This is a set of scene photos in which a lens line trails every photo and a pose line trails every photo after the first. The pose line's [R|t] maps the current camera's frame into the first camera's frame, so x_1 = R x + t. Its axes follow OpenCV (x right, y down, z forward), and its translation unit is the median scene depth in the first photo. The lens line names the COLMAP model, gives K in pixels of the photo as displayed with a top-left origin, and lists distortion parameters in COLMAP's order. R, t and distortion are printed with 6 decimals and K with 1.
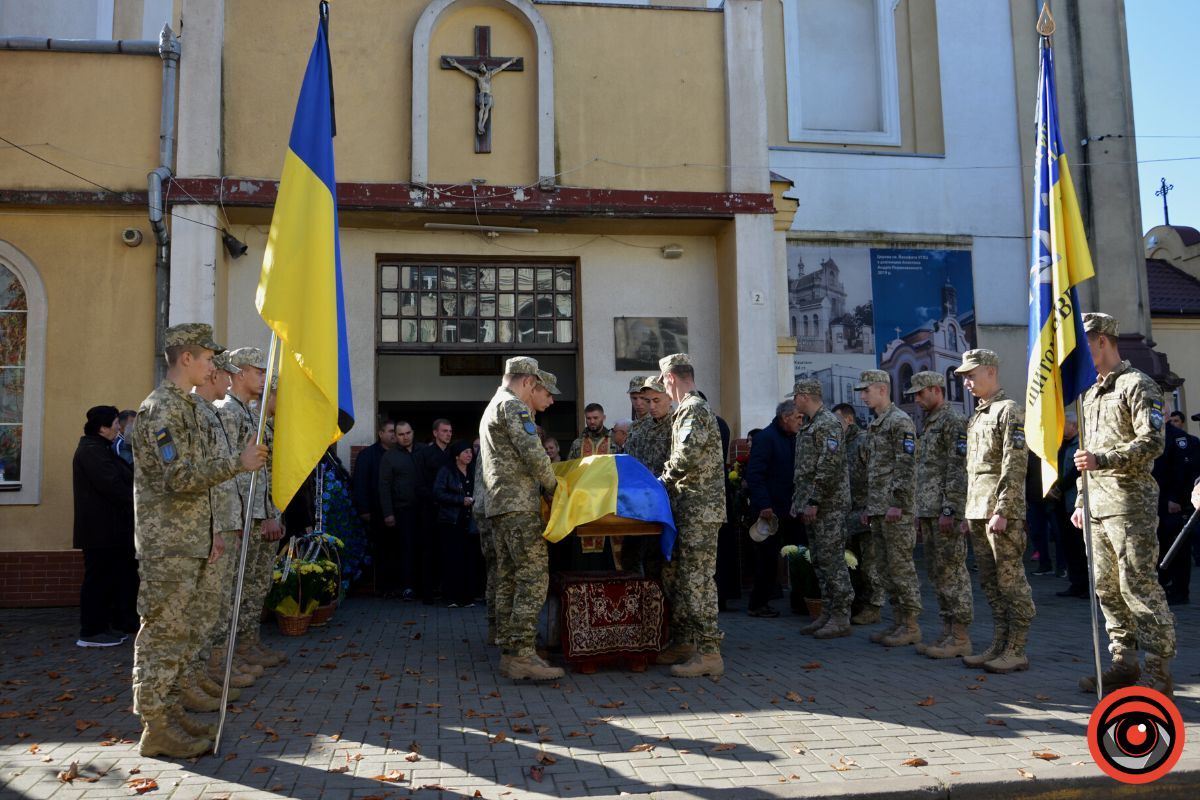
lens RADIAL K [[1160.4, 0, 600.0], [0, 1160.4, 400.0], [0, 0, 1]] dist [-0.093958, 0.017787]
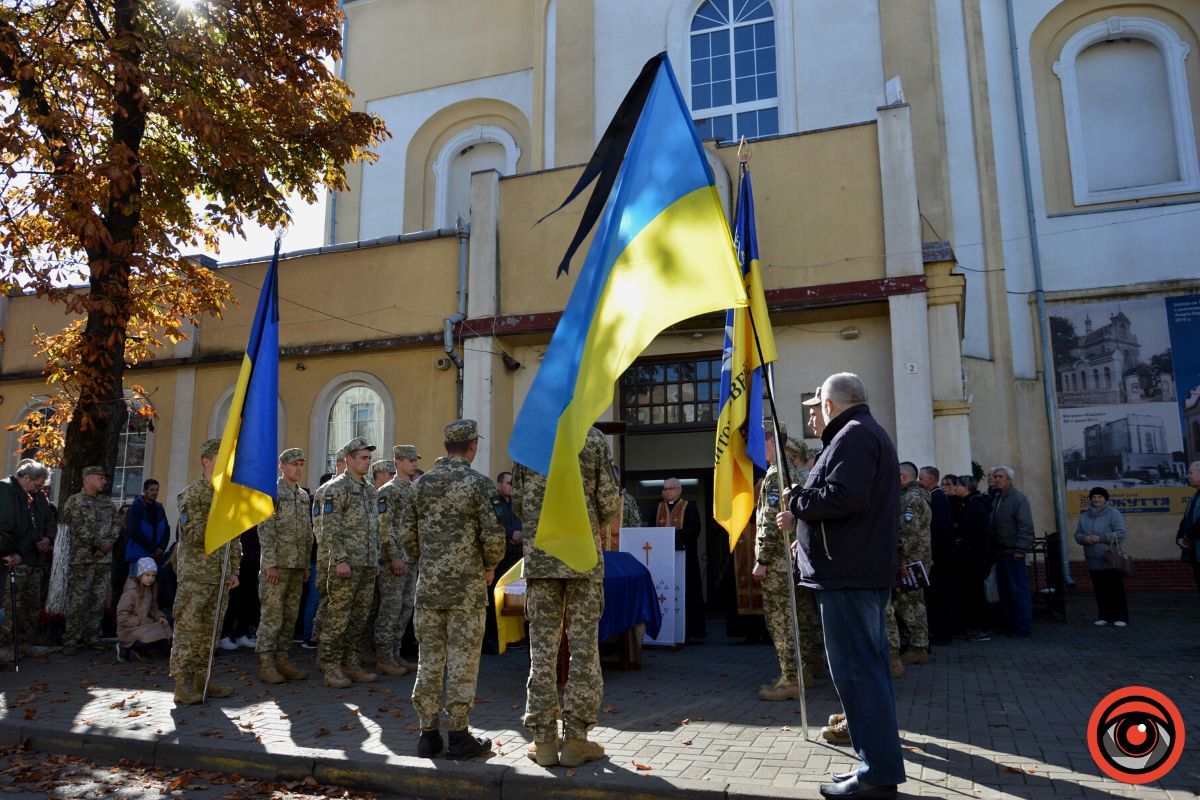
lens RADIAL K [[1000.4, 0, 599.6], [0, 1000.4, 378.4], [0, 0, 1]] dist [-0.066359, 0.001212]
pose [[0.861665, -0.079484, -0.501213, 0.349584], [0.038757, 0.995080, -0.091174, -0.001866], [0.505995, 0.059136, 0.860507, 0.015629]]
